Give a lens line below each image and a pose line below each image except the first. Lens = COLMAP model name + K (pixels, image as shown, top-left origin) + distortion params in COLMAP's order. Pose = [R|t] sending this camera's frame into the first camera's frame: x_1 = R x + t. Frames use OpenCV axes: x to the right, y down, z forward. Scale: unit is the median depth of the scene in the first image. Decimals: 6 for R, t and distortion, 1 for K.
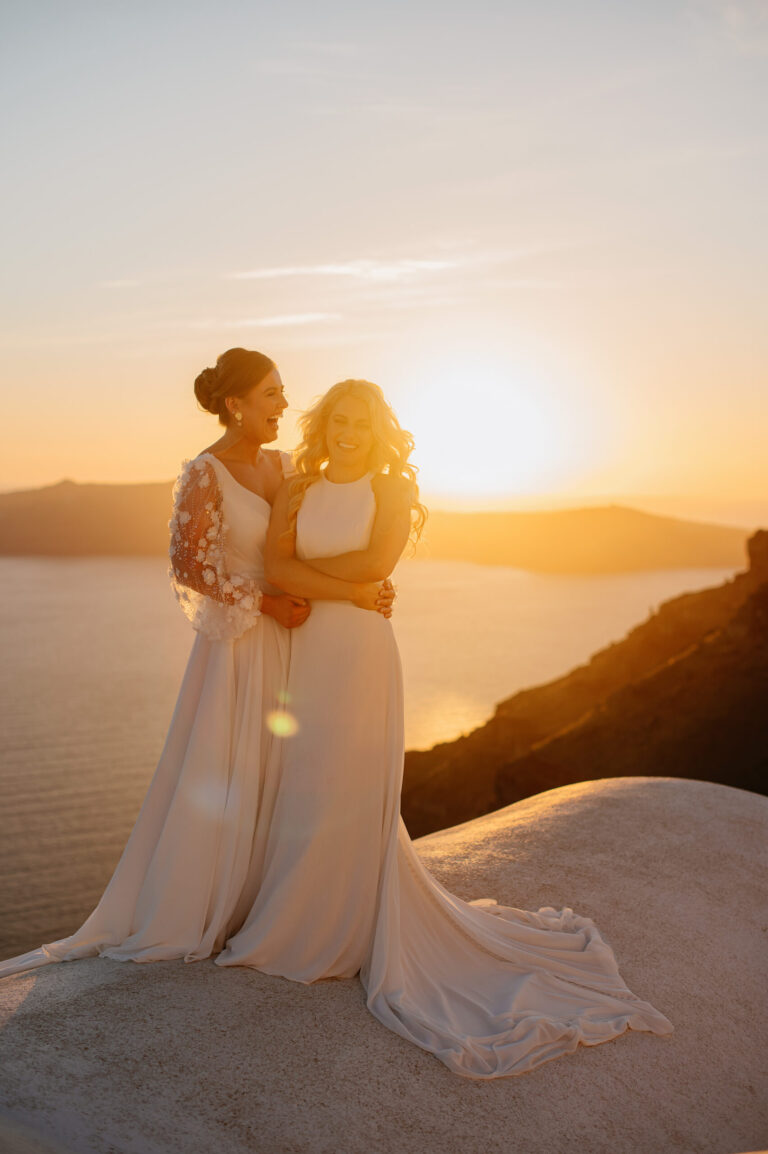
lens RADIAL K [[1686.7, 0, 384.0], [0, 1686.7, 577.0], [0, 0, 1]] dist [0.029998, 0.120743]
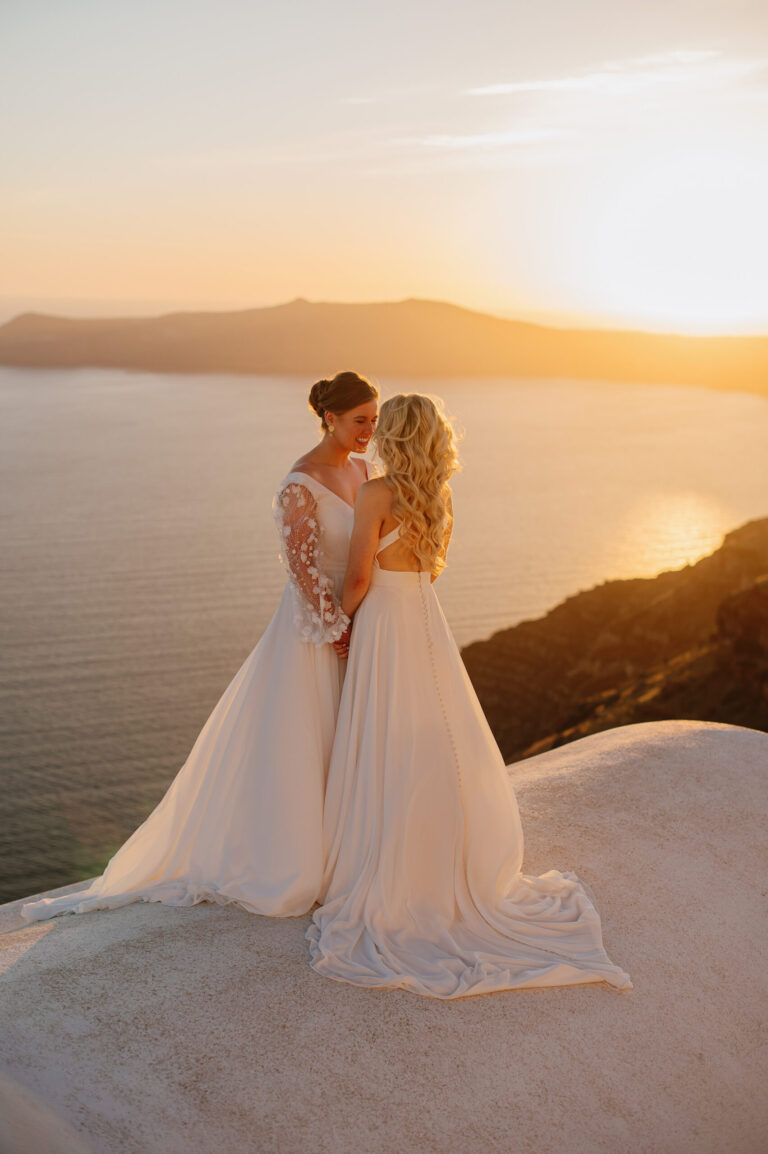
lens RADIAL K [[1686.7, 0, 384.0], [0, 1686.7, 577.0], [0, 0, 1]] dist [0.029998, 0.120743]
pose [[0.990402, 0.030349, -0.134841, 0.170572], [-0.015780, 0.994044, 0.107829, -0.145566], [0.137310, -0.104666, 0.984983, -0.105593]]
